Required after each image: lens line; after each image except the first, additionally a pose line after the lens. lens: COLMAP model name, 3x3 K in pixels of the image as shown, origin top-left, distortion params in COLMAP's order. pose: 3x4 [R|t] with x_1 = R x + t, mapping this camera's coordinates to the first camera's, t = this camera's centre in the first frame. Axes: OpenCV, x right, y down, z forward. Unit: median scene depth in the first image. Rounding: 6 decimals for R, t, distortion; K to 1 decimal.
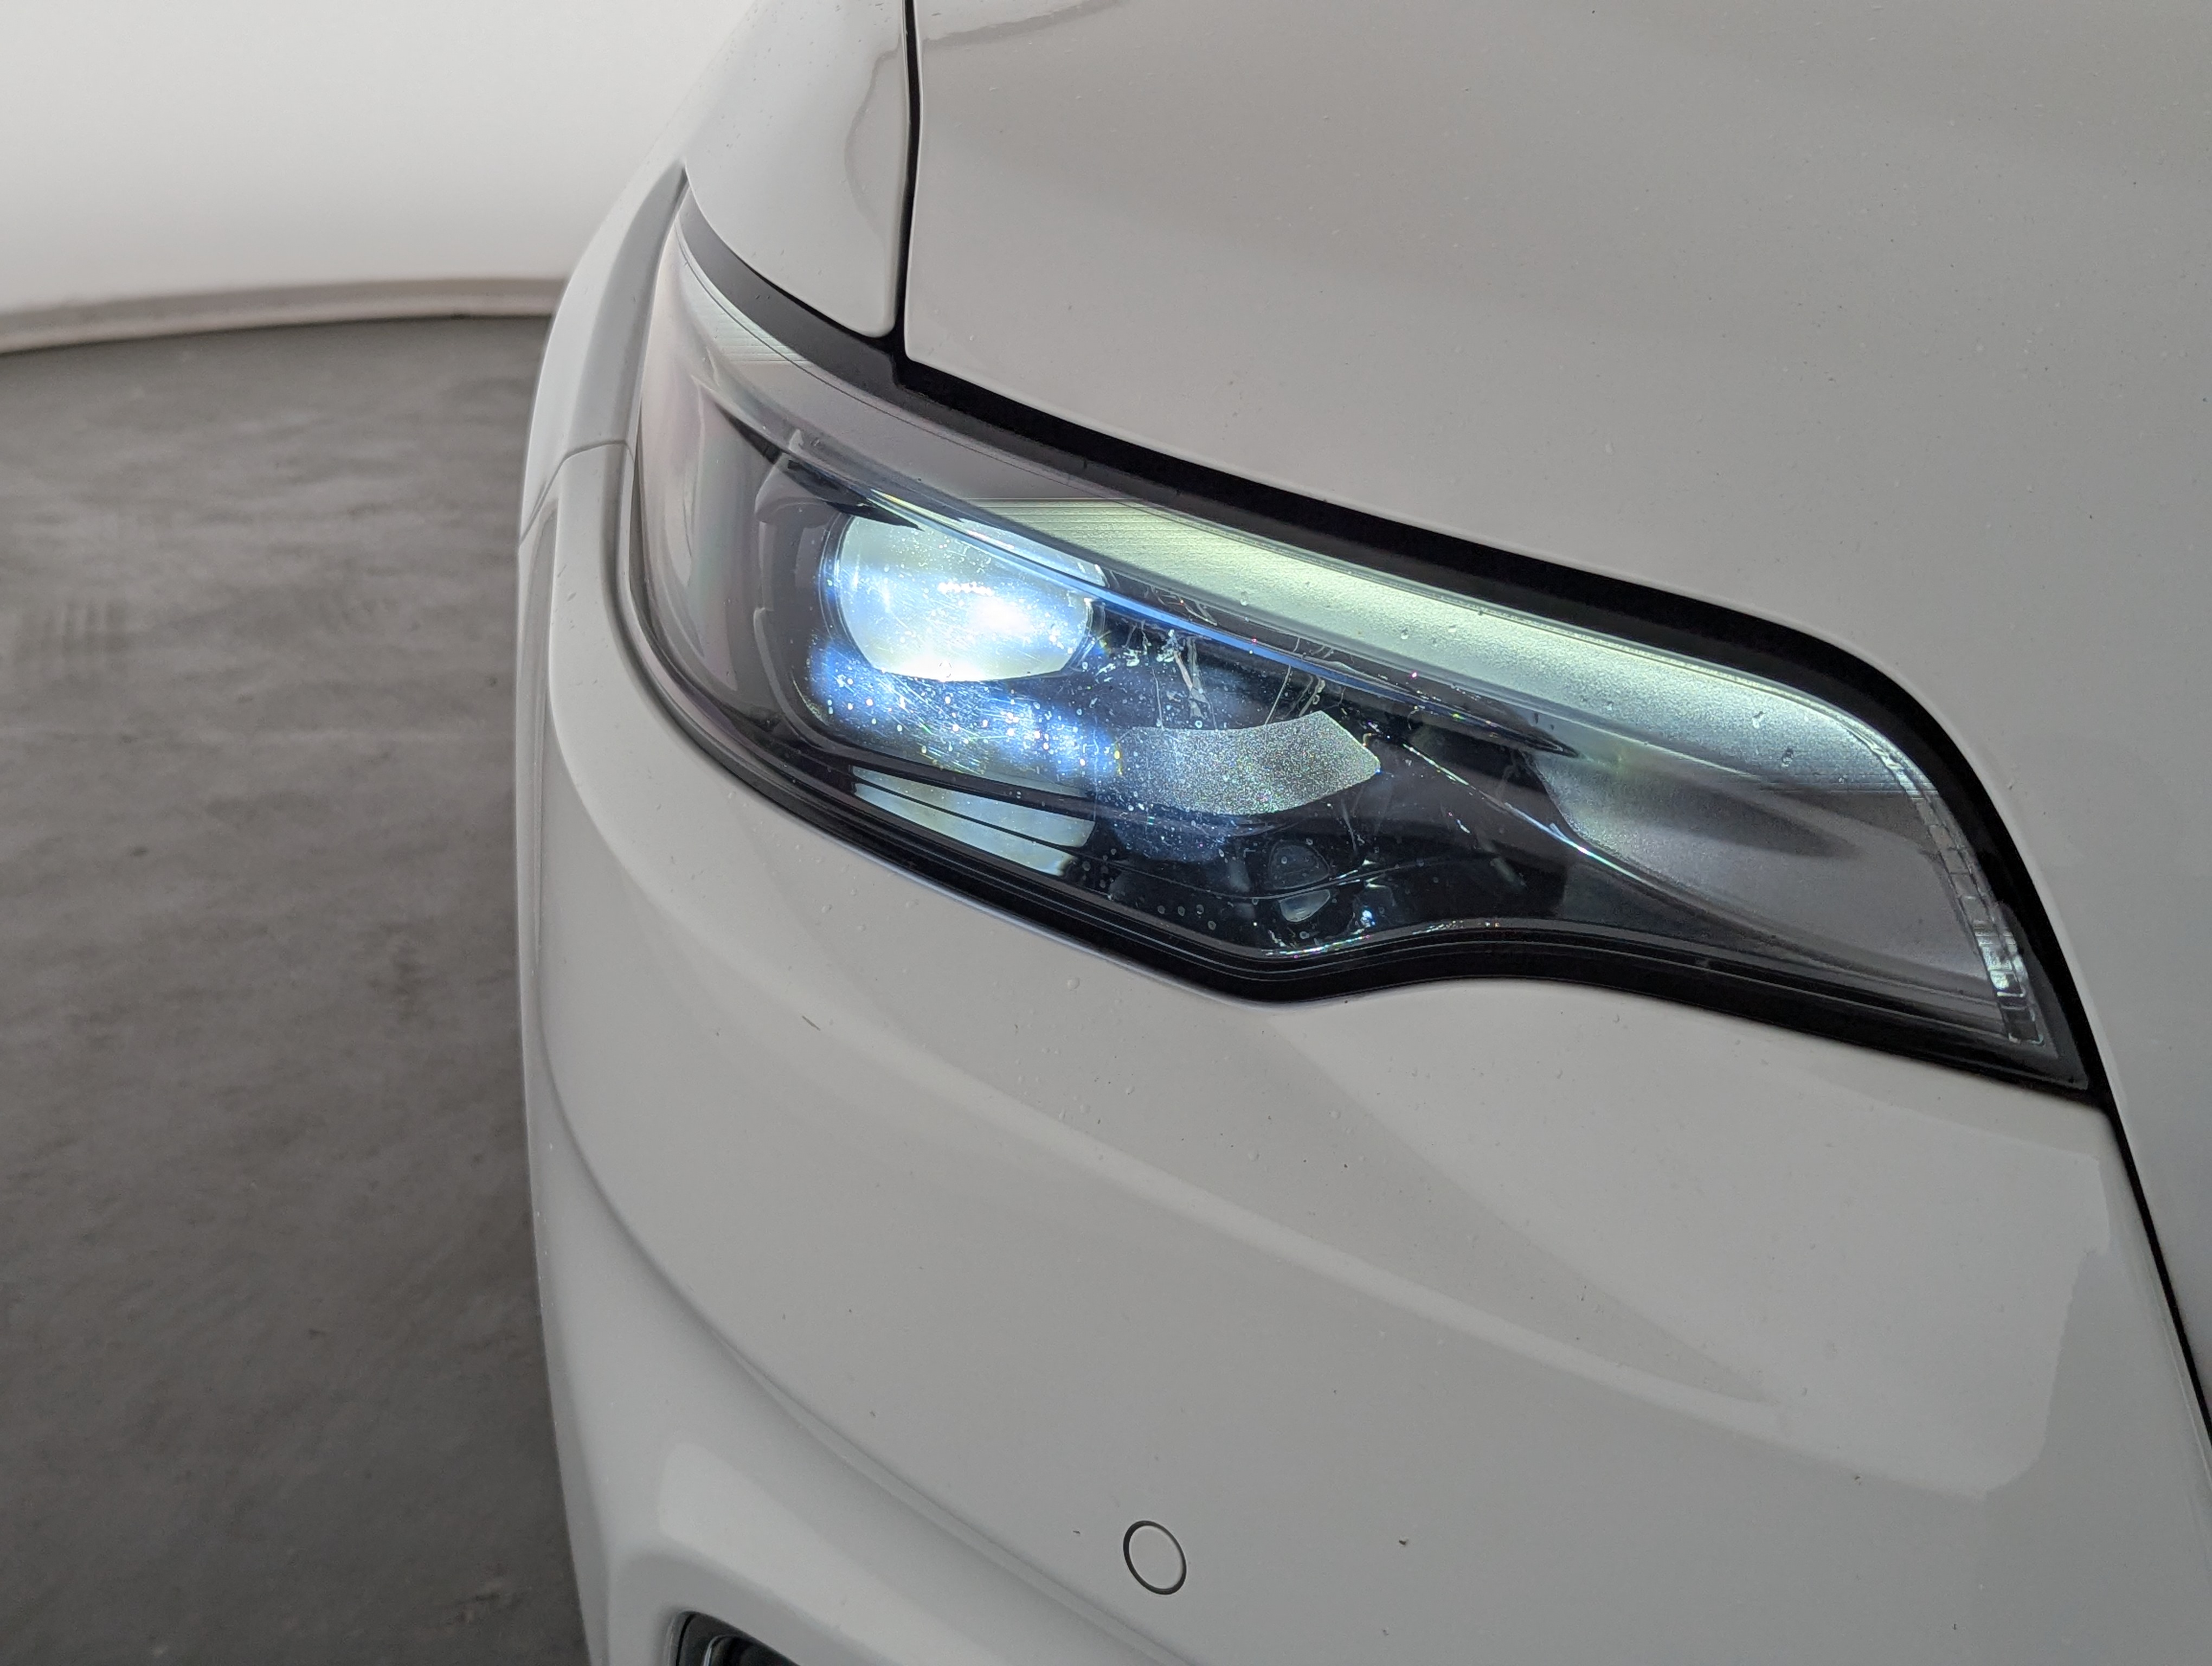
lens RADIAL K [[2095.1, 0, 1061.8], [0, 2095.1, 831.7], [0, 0, 1]] dist [0.058452, -0.029692]
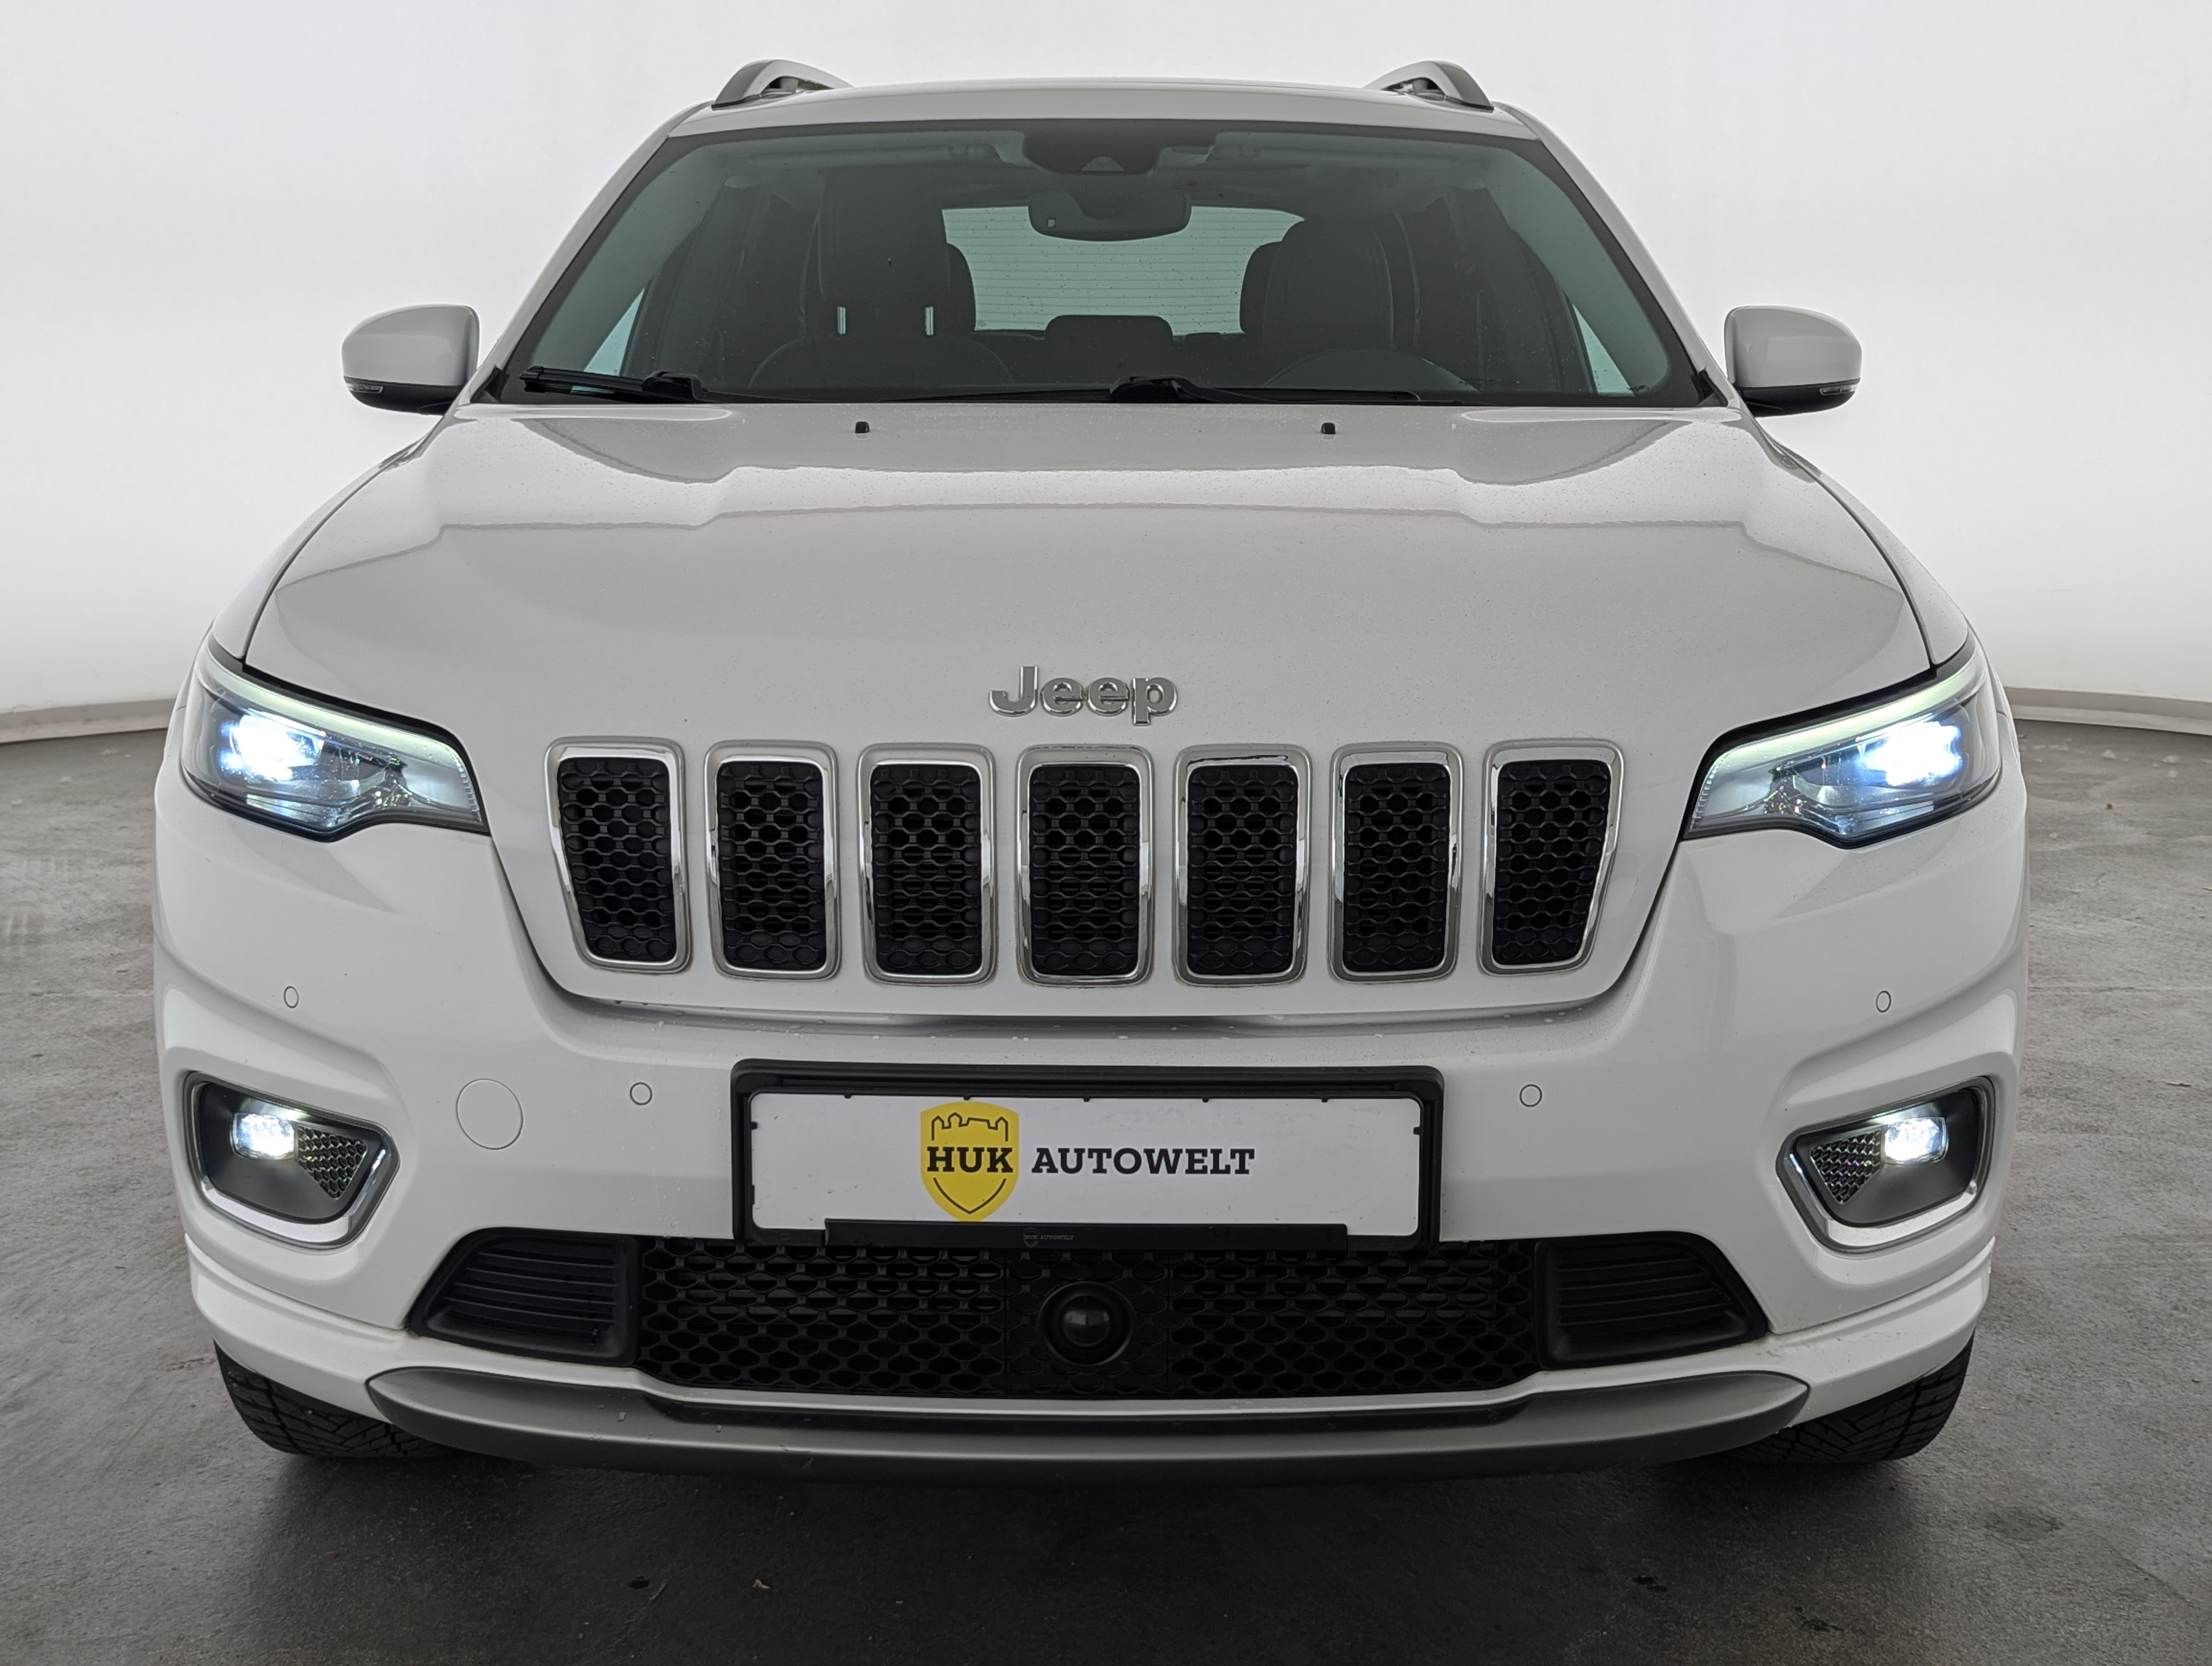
lens RADIAL K [[2095.1, 0, 1061.8], [0, 2095.1, 831.7], [0, 0, 1]] dist [0.058452, -0.029692]
pose [[0.999207, -0.027327, 0.028965, 1.012997], [0.032223, 0.982226, -0.184917, 0.637466], [-0.023397, 0.185704, 0.982327, -2.118387]]
